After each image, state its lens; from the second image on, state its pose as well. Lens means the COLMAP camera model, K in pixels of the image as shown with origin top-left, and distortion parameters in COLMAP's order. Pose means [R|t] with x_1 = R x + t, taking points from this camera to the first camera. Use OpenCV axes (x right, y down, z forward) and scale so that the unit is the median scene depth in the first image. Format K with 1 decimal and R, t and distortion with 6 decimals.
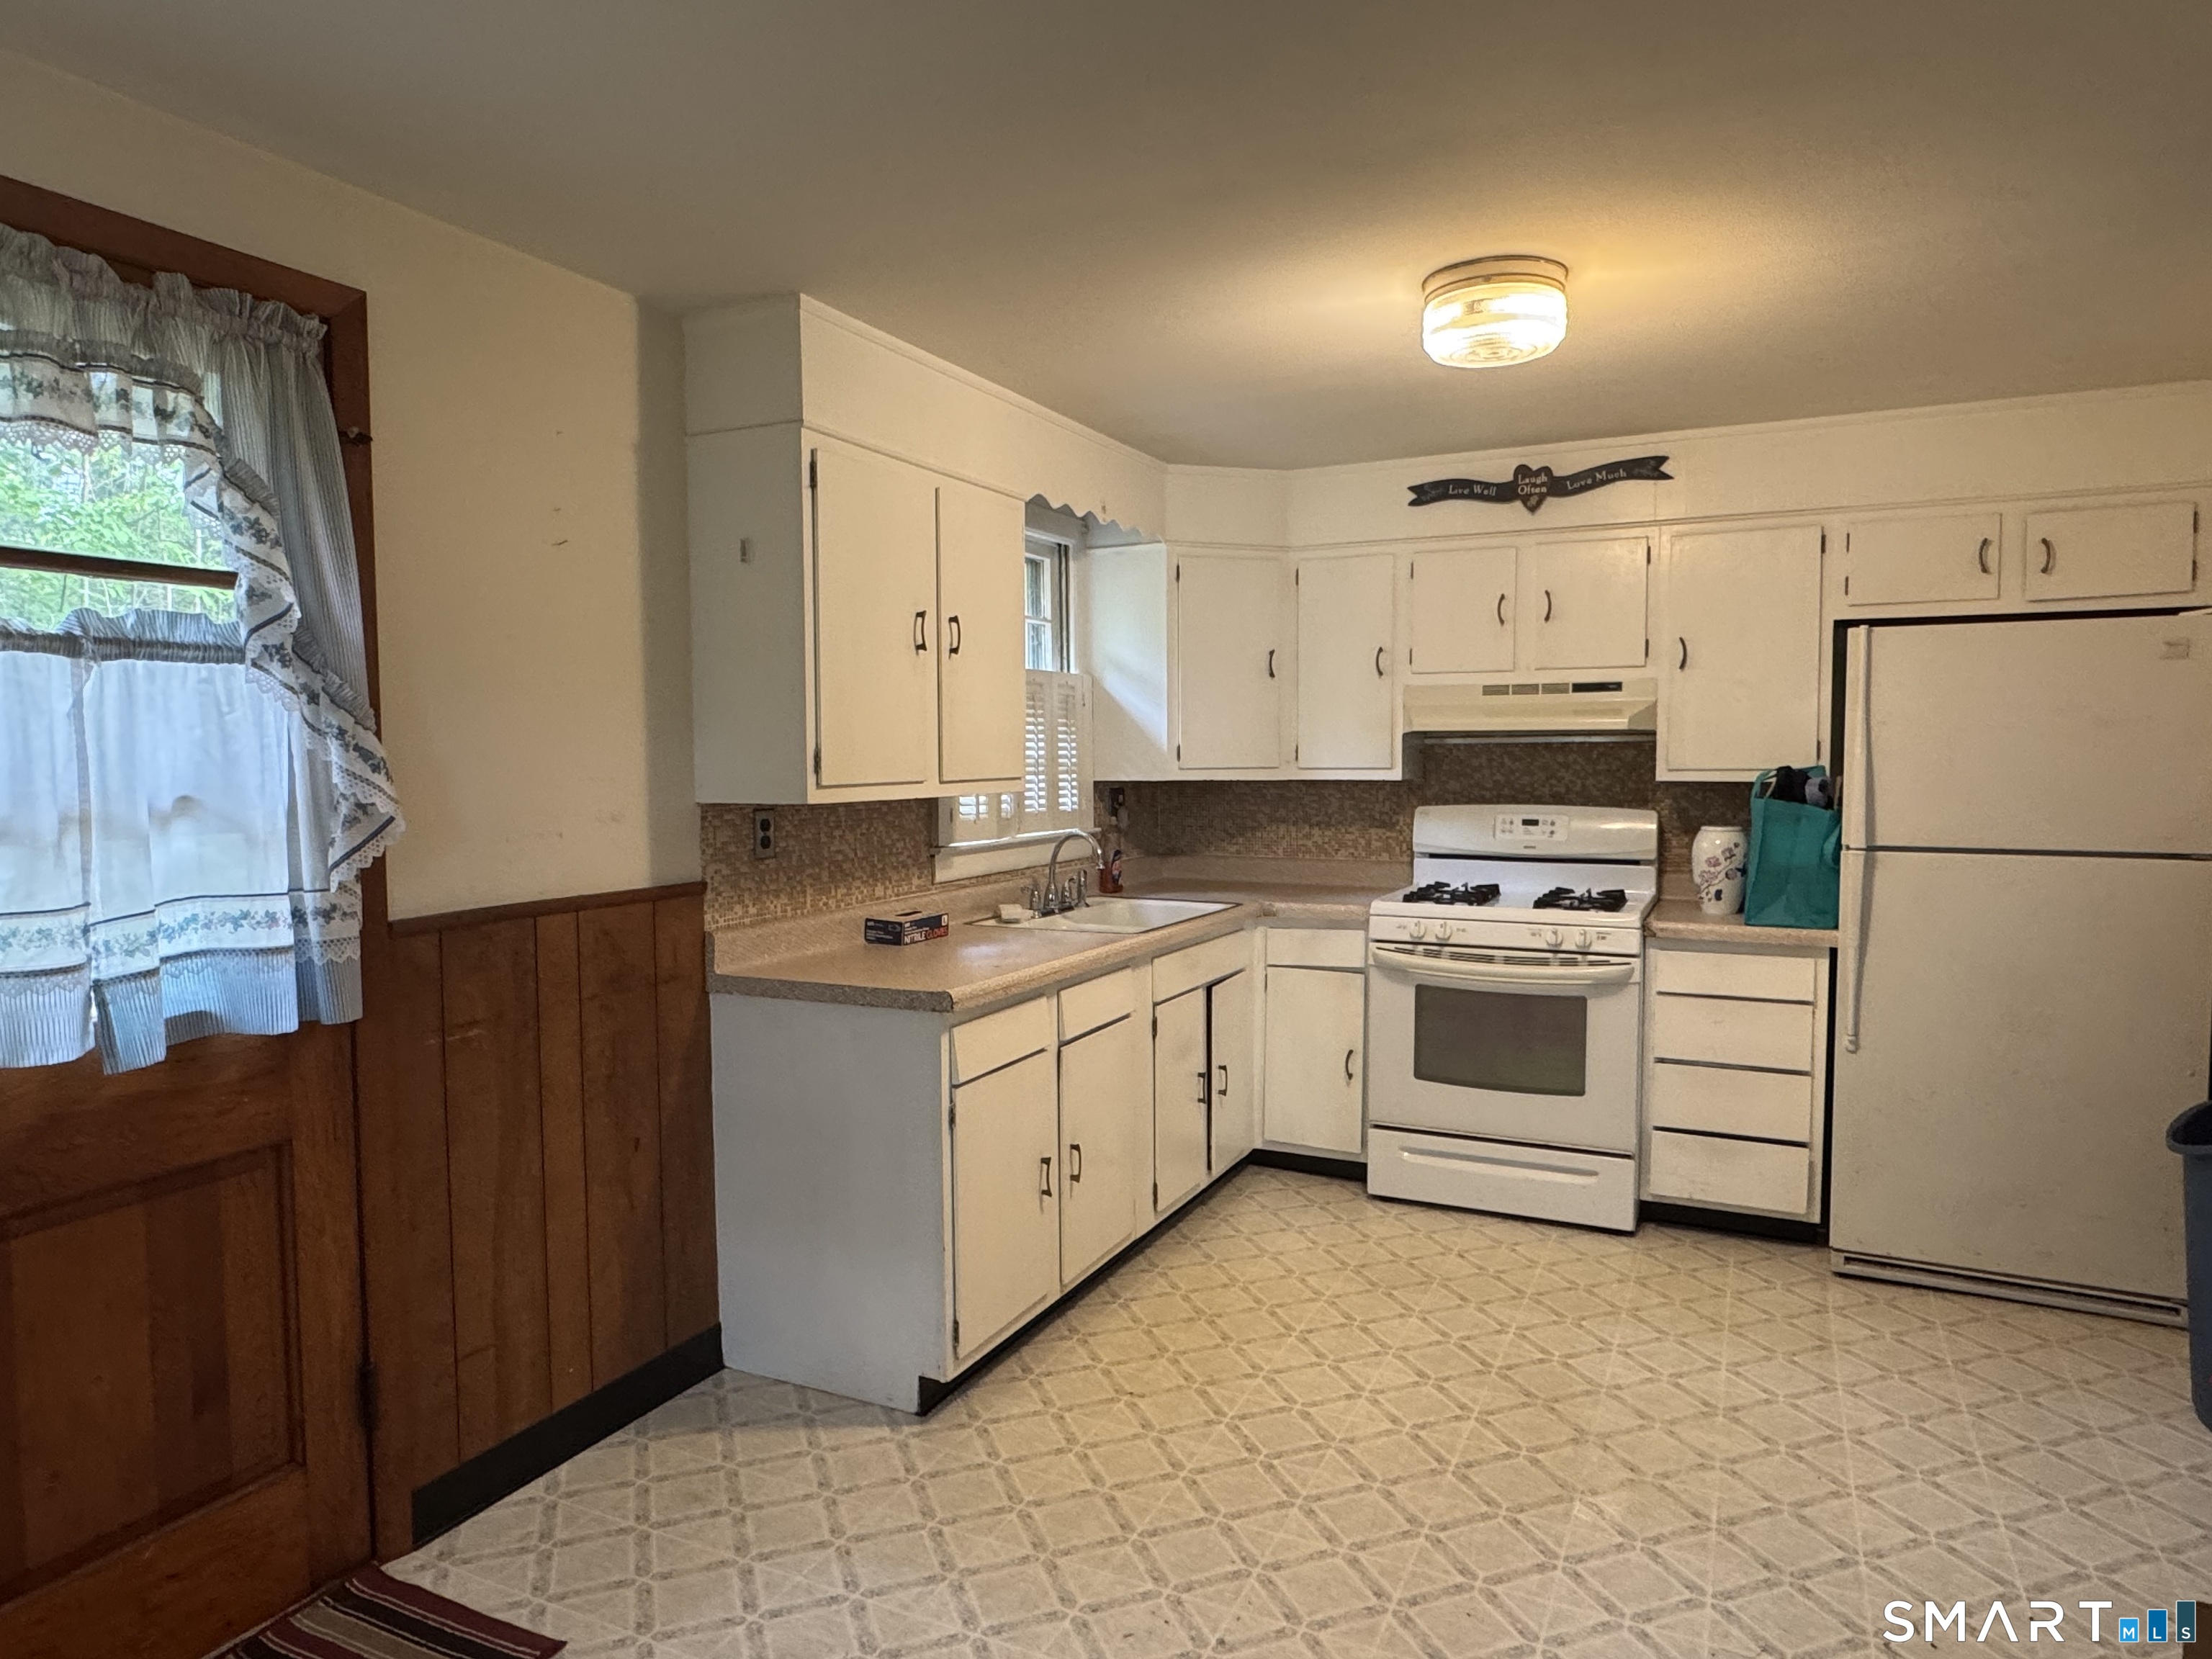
lens RADIAL K [[1352.1, 0, 1116.8], [0, 1352.1, 836.6], [0, 0, 1]] dist [-0.006216, 0.003457]
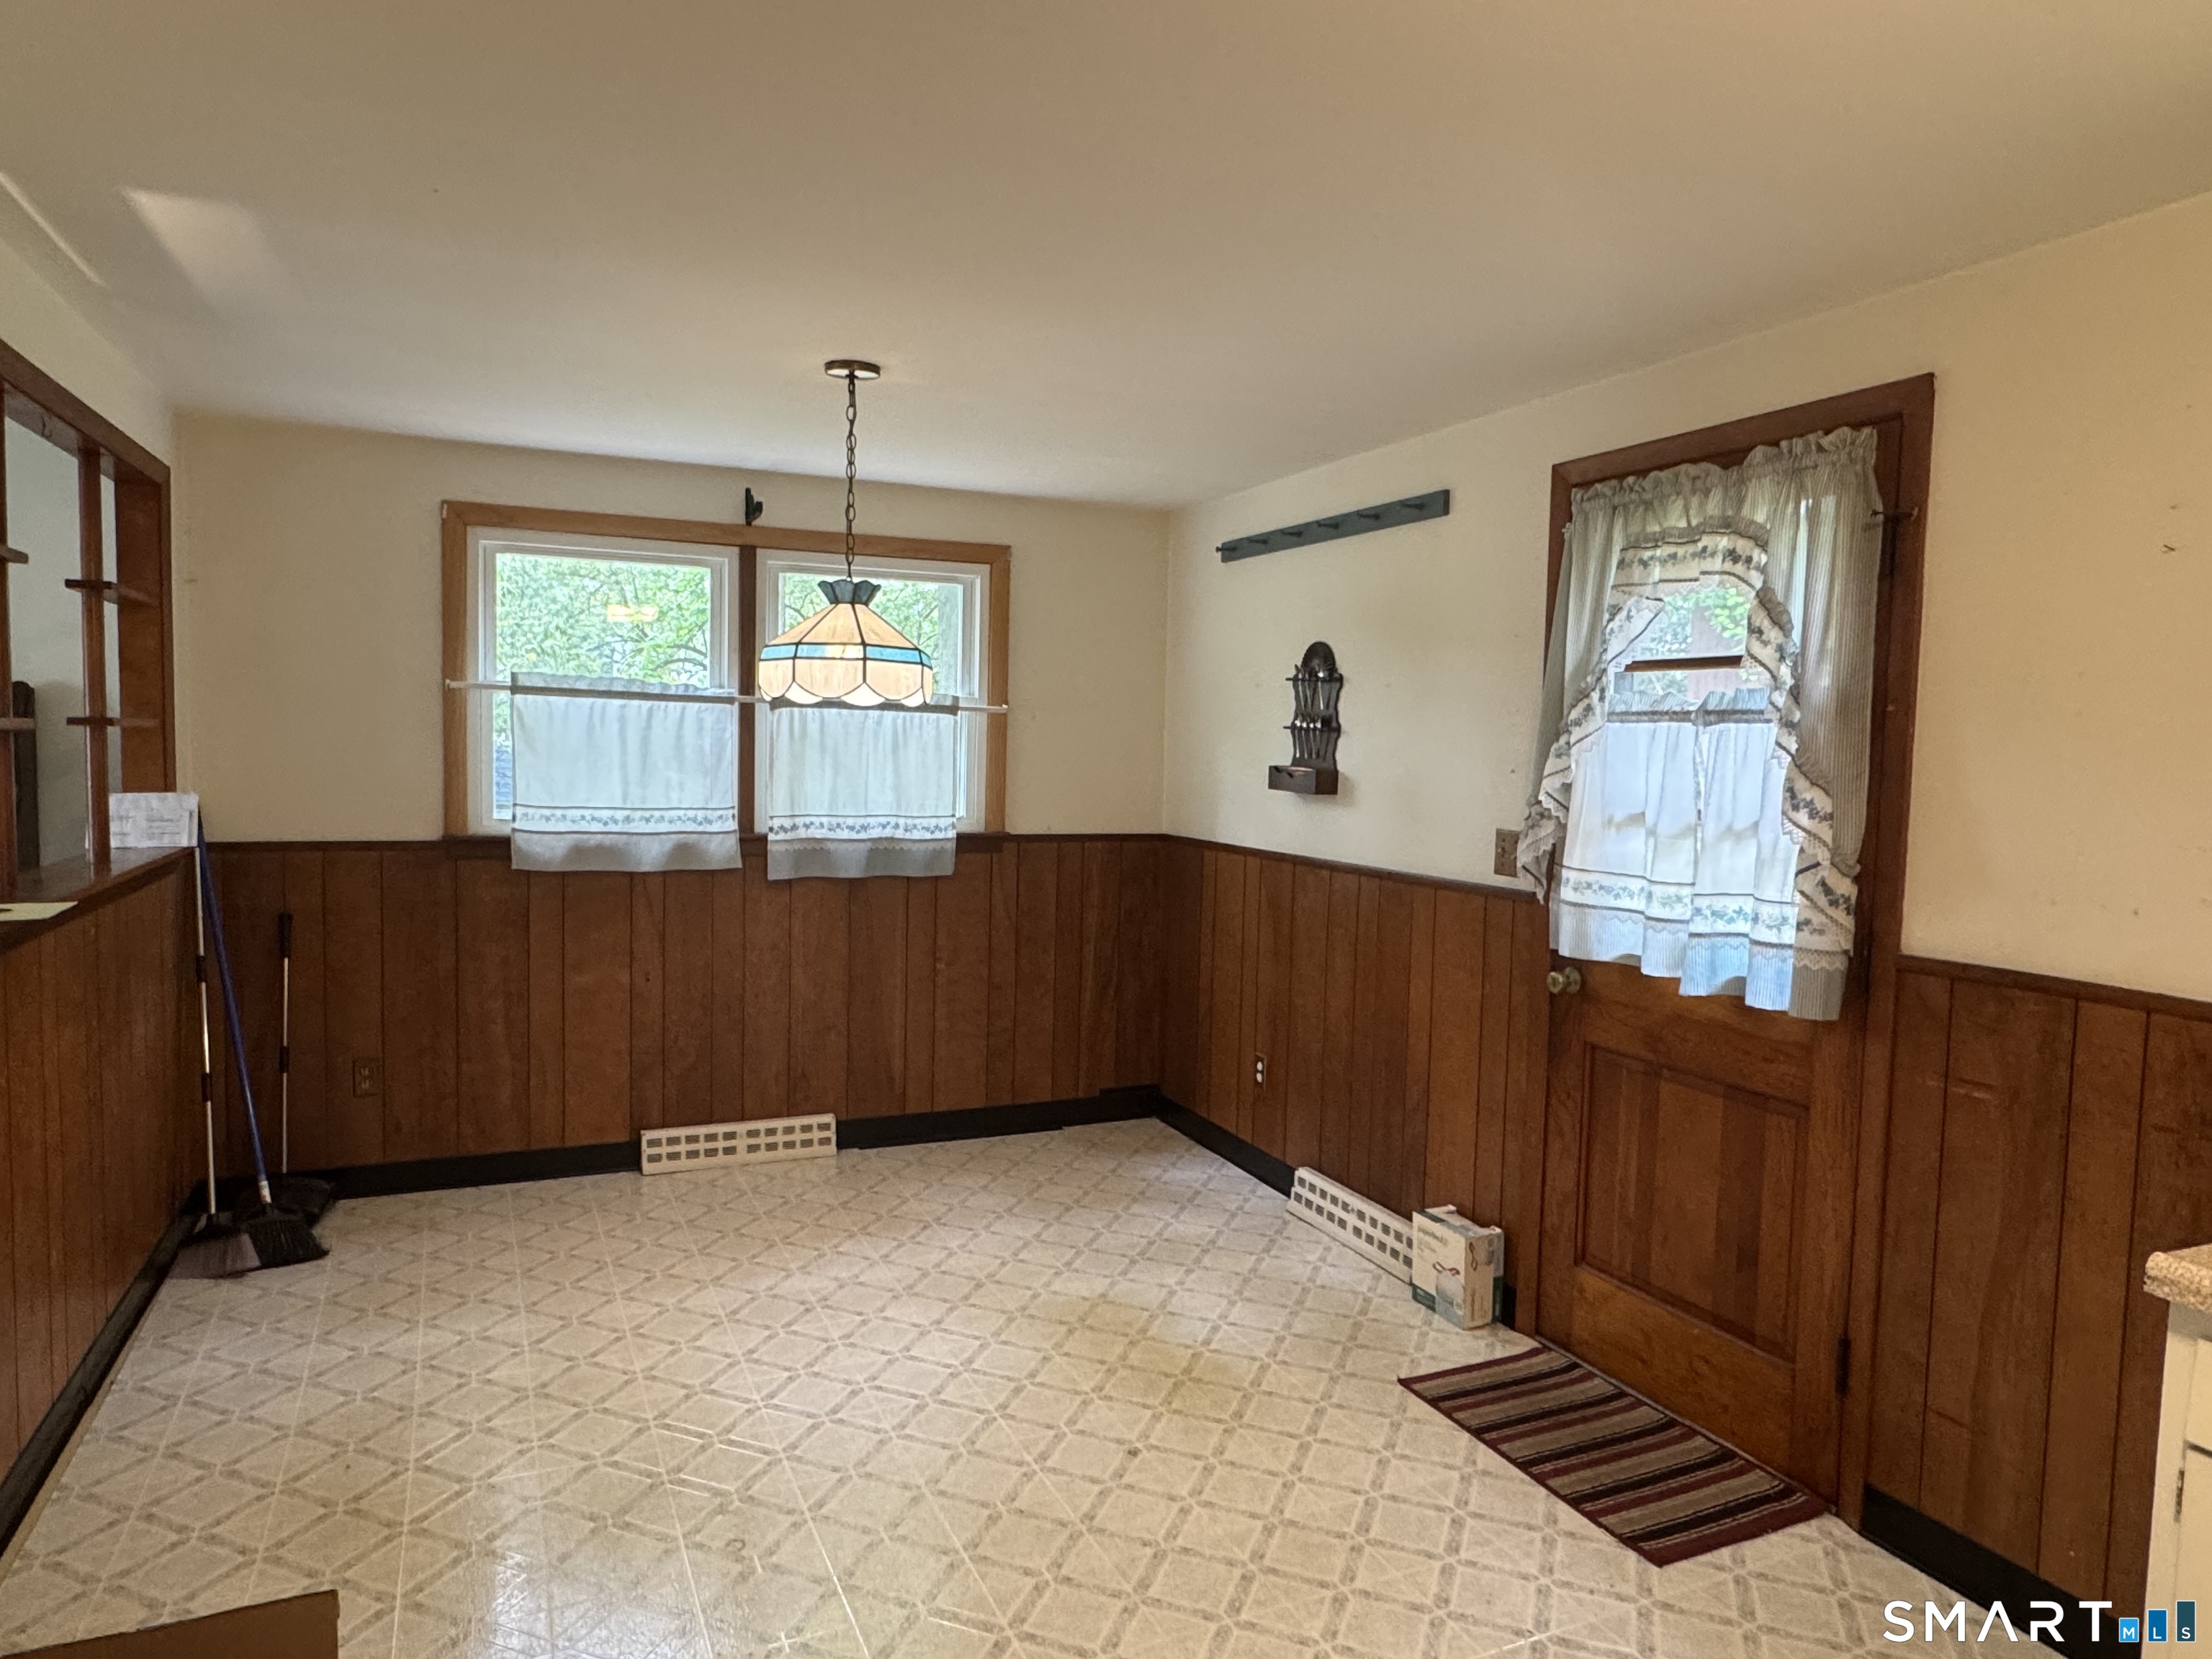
lens RADIAL K [[1352.1, 0, 1116.8], [0, 1352.1, 836.6], [0, 0, 1]] dist [-0.006216, 0.003457]
pose [[-0.631848, 0.045265, -0.773769, 0.738936], [-0.067284, 0.991322, 0.112935, -0.117374], [0.772166, 0.123420, -0.623319, 1.268995]]
